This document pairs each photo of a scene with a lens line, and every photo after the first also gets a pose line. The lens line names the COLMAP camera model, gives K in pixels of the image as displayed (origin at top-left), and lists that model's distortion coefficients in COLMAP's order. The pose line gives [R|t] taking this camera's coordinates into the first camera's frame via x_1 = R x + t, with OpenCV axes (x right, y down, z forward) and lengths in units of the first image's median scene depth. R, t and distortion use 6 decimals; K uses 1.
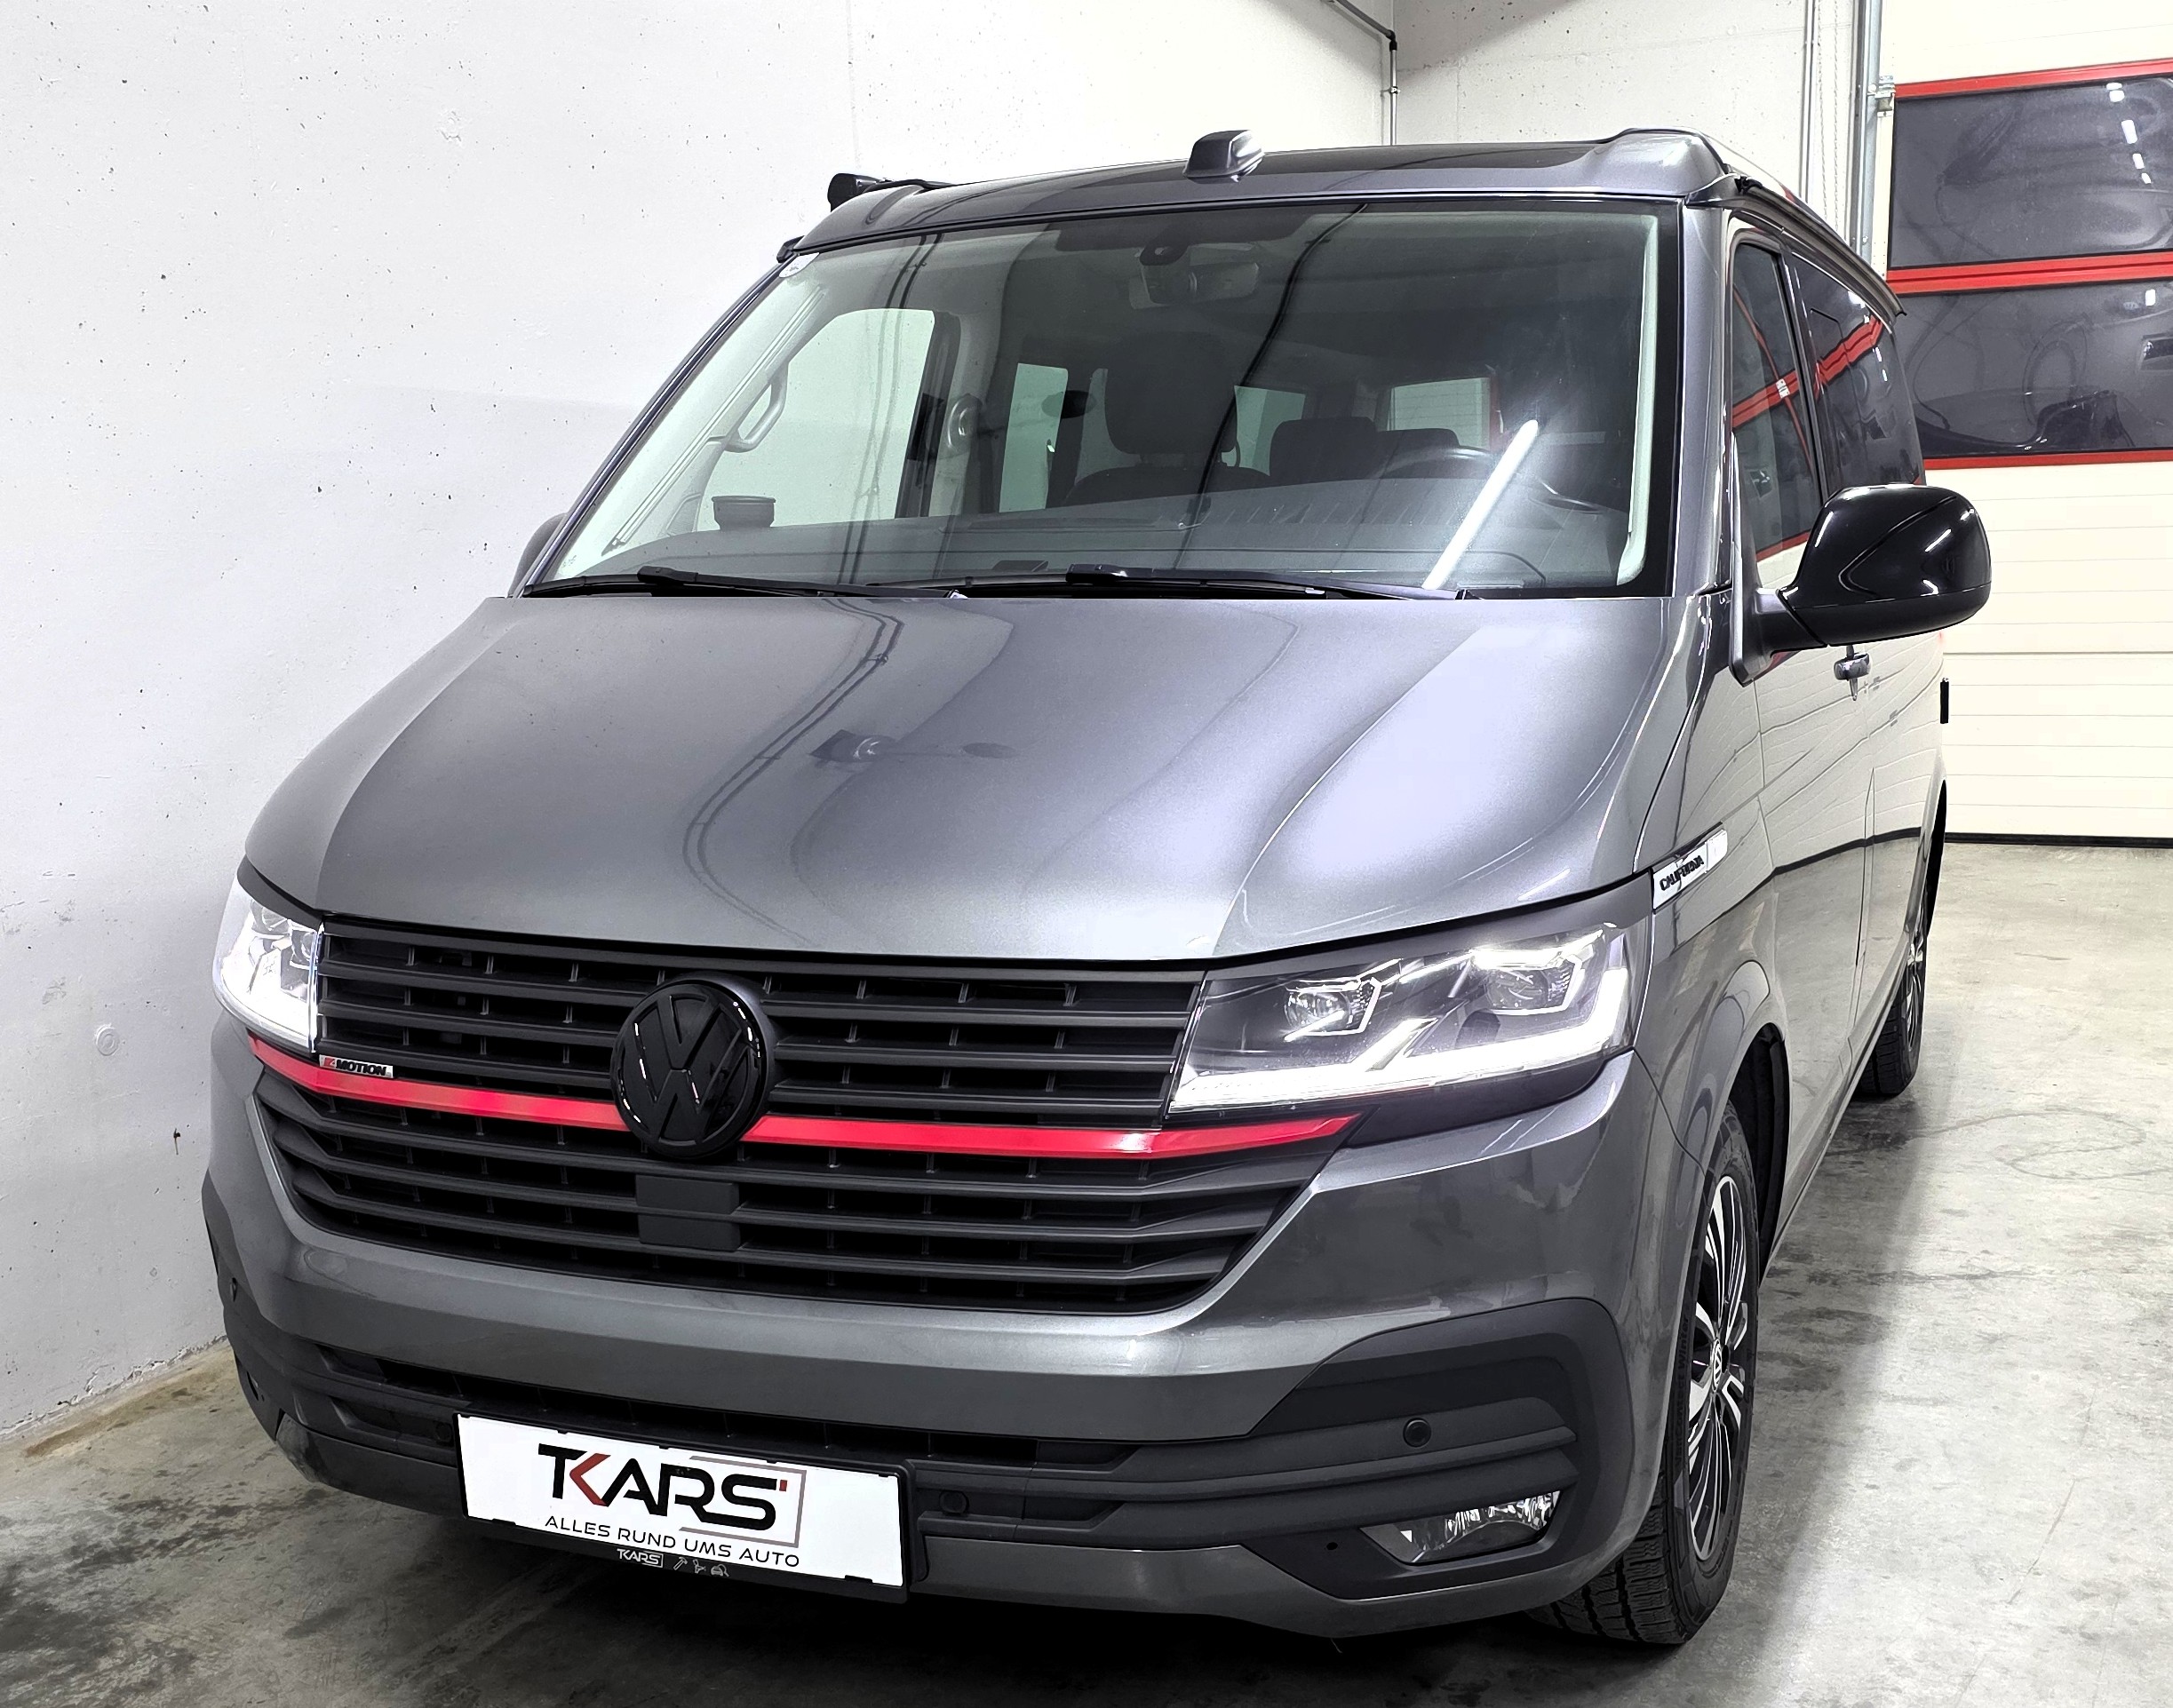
lens RADIAL K [[2311.5, 0, 1086.5], [0, 2311.5, 854.0], [0, 0, 1]] dist [0.107179, -0.151379]
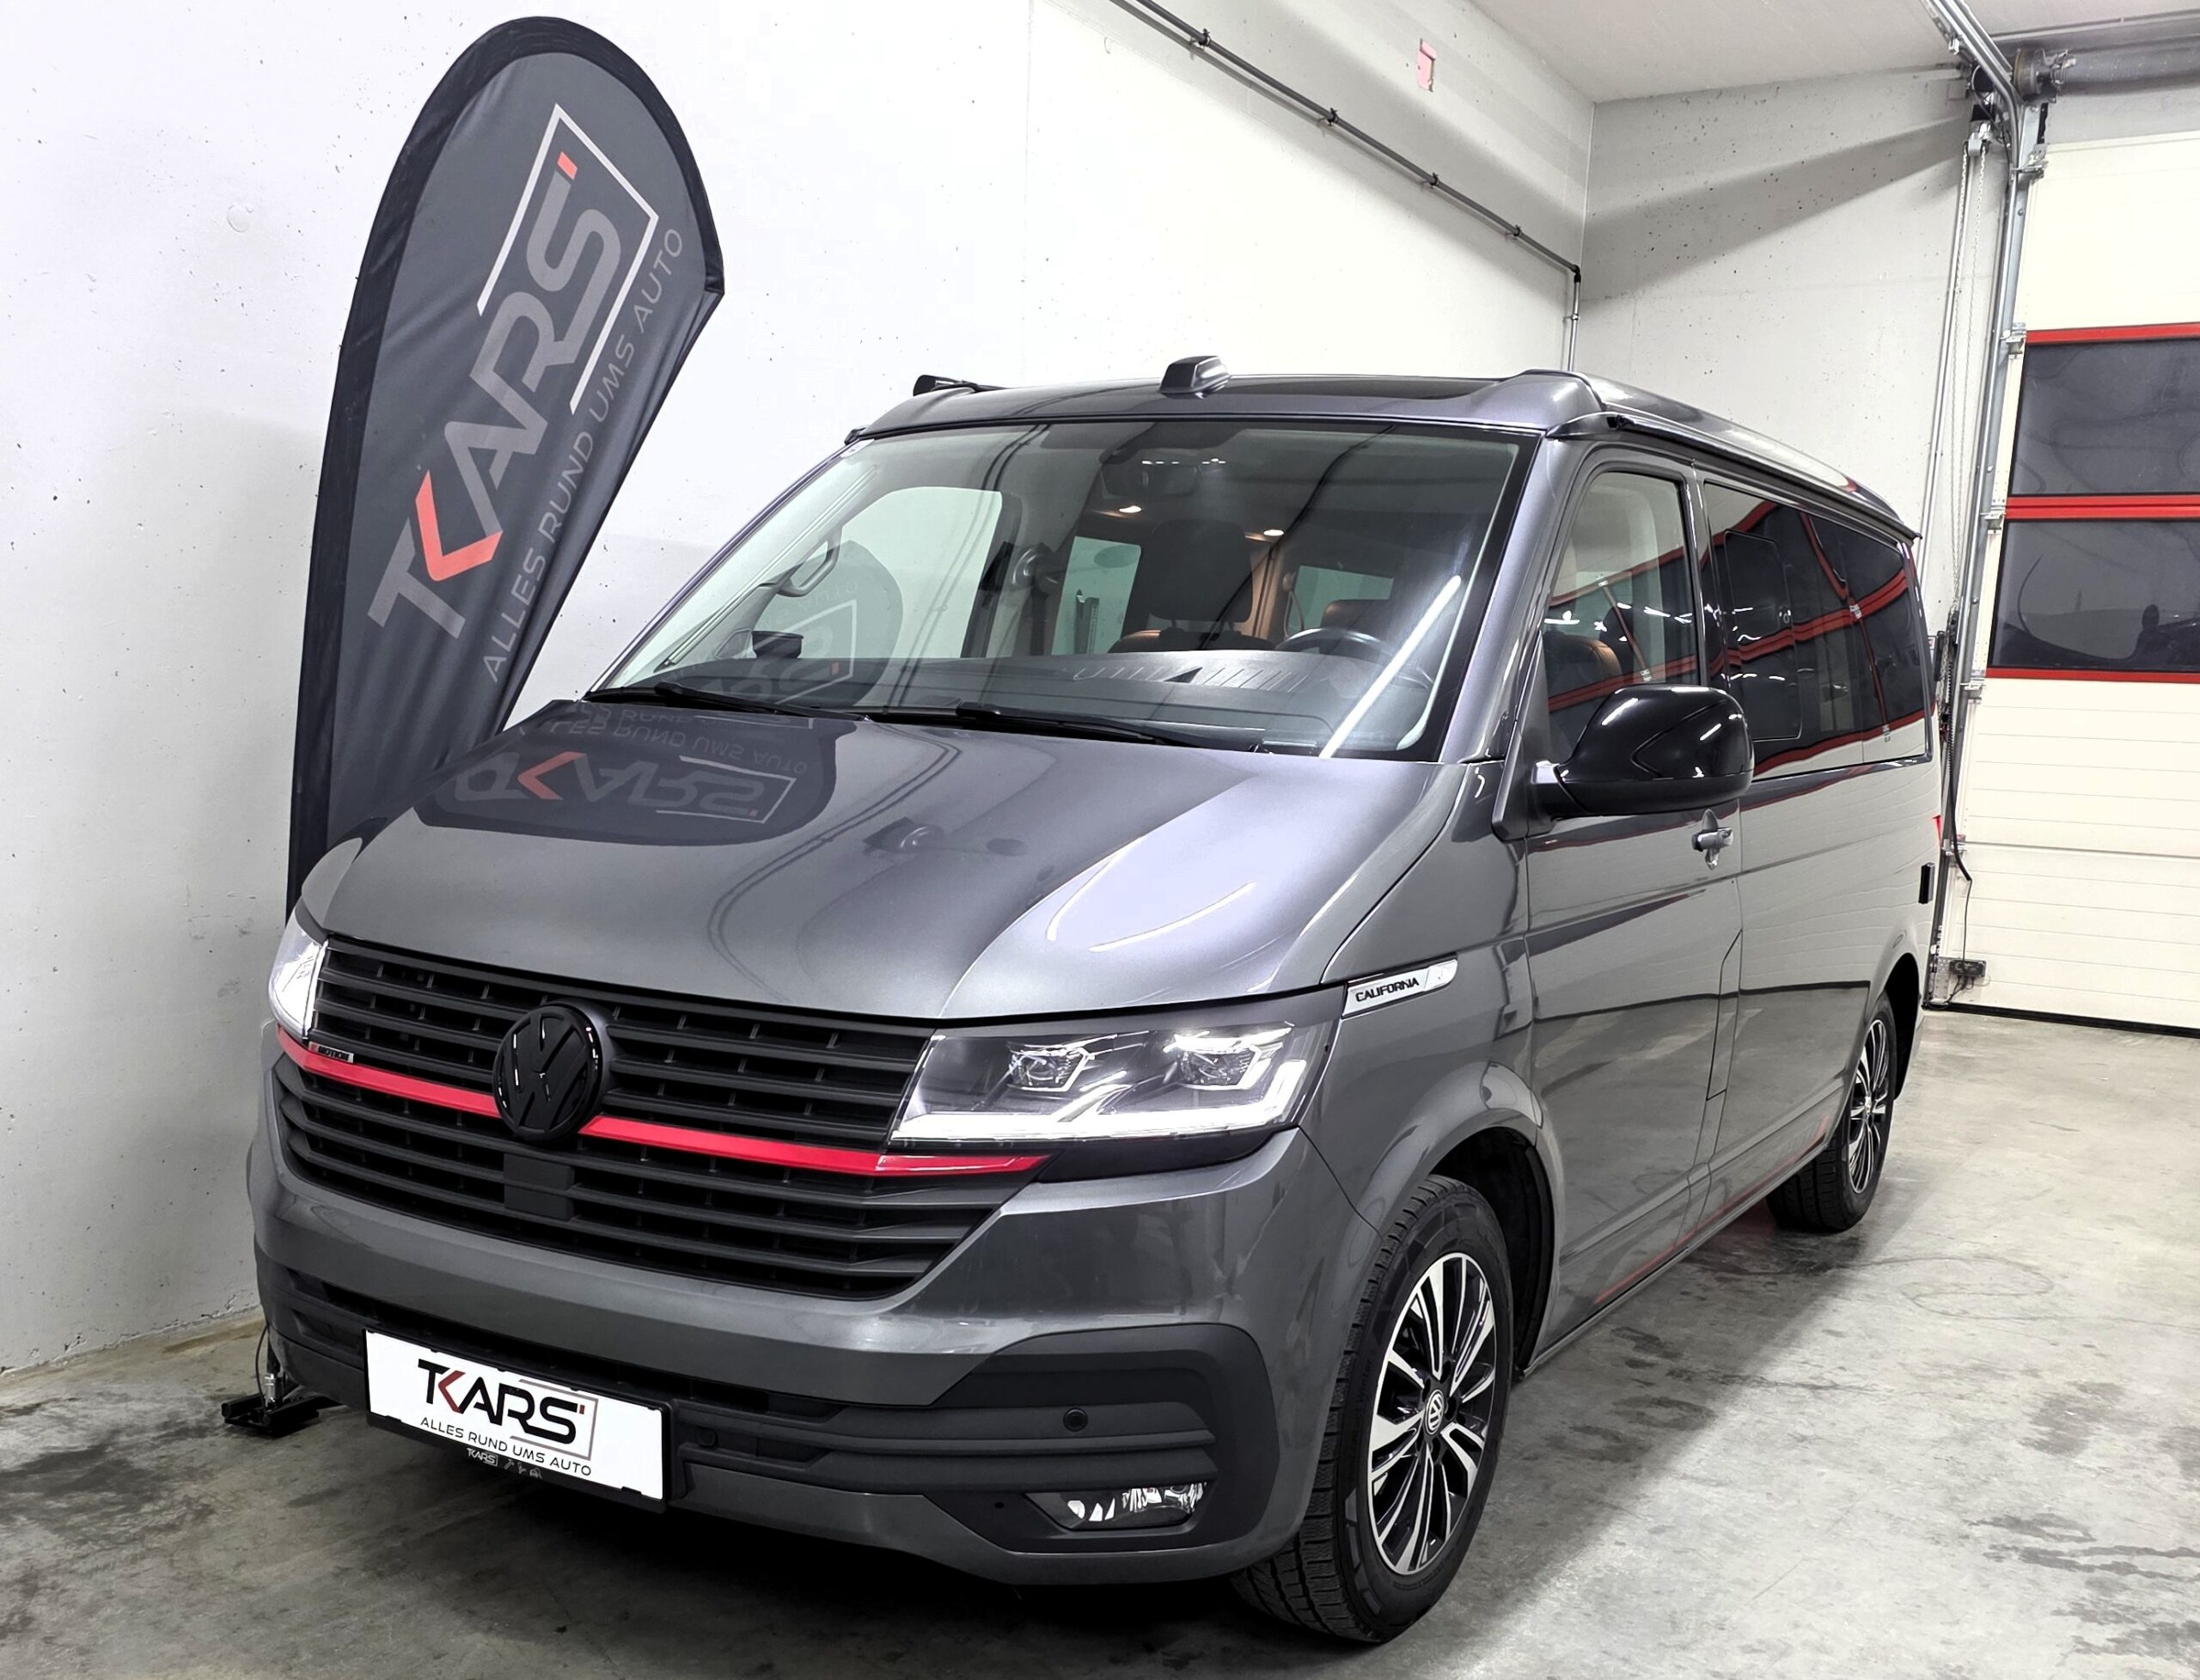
lens RADIAL K [[2049.7, 0, 1098.0], [0, 2049.7, 906.5], [0, 0, 1]] dist [0.111358, -0.159853]
pose [[0.987905, 0.078840, -0.133524, 0.258728], [-0.082677, 0.996301, -0.023428, 0.003319], [0.131183, 0.034184, 0.990769, -0.077691]]
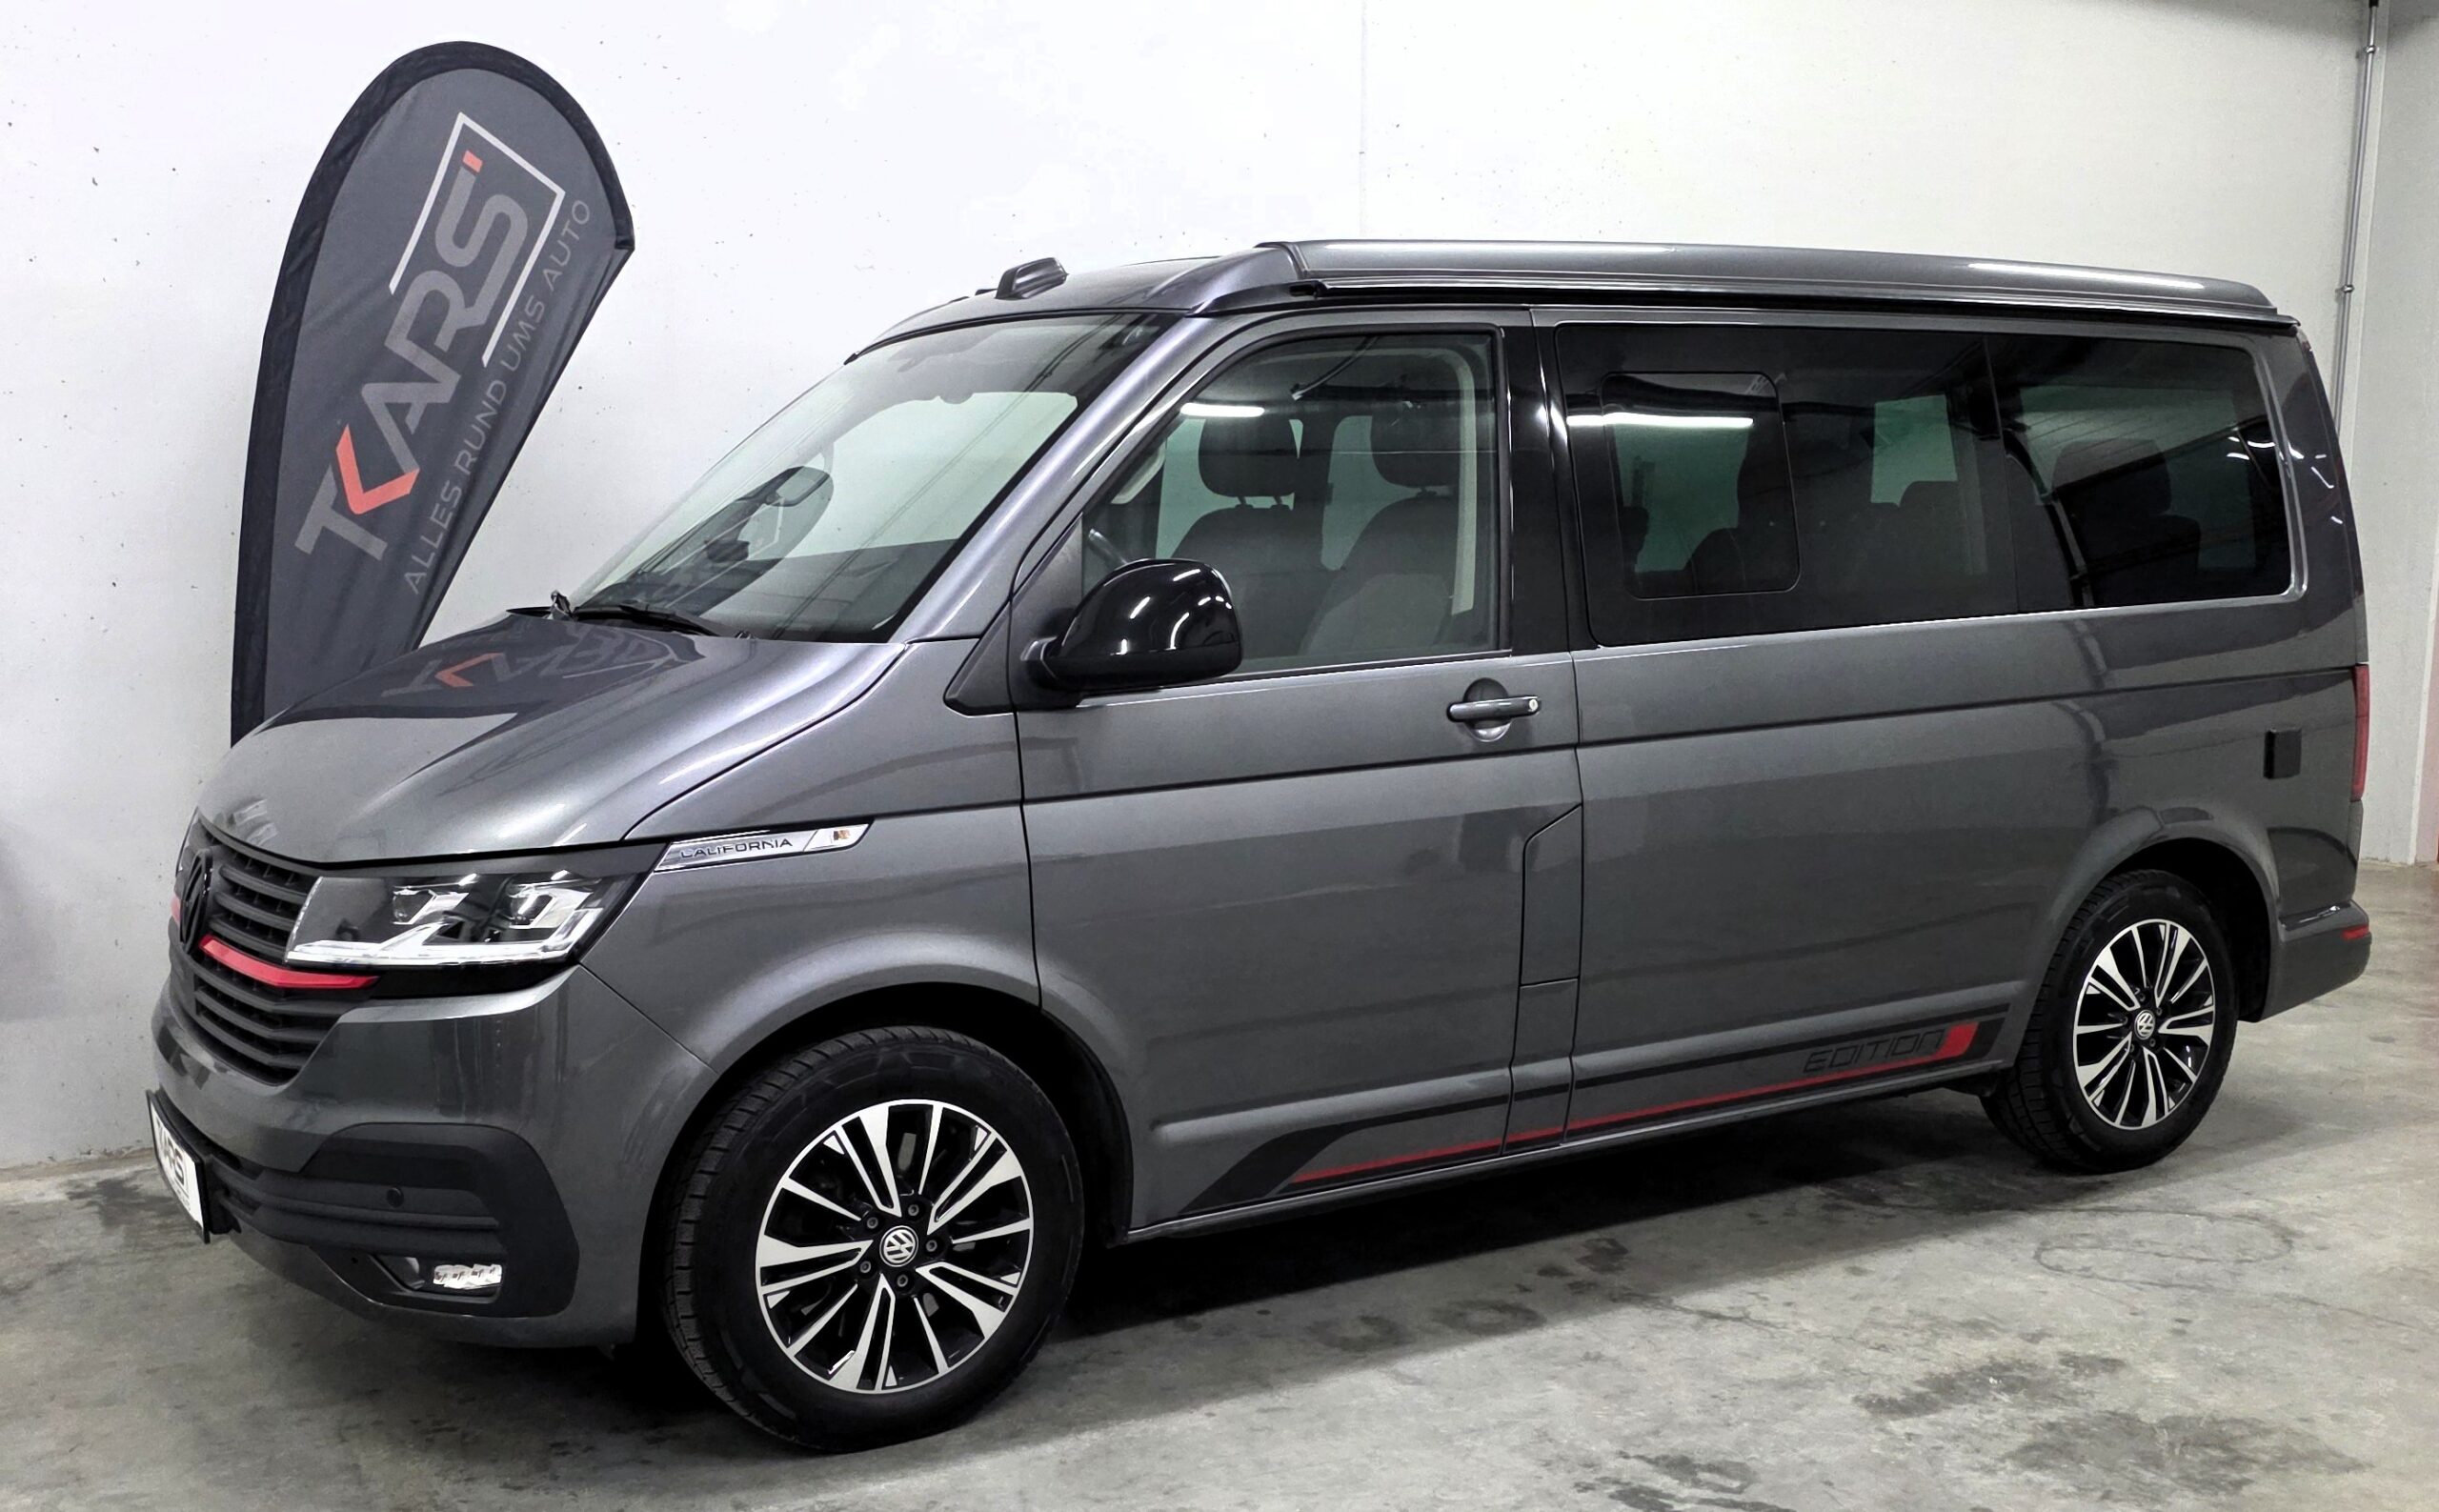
lens RADIAL K [[2181.0, 0, 1214.0], [0, 2181.0, 820.5], [0, 0, 1]] dist [0.078682, -0.006532]
pose [[0.811166, 0.093877, -0.577232, 1.254409], [-0.094705, 0.995090, 0.028750, -0.072618], [0.577096, 0.031346, 0.816074, 0.141553]]
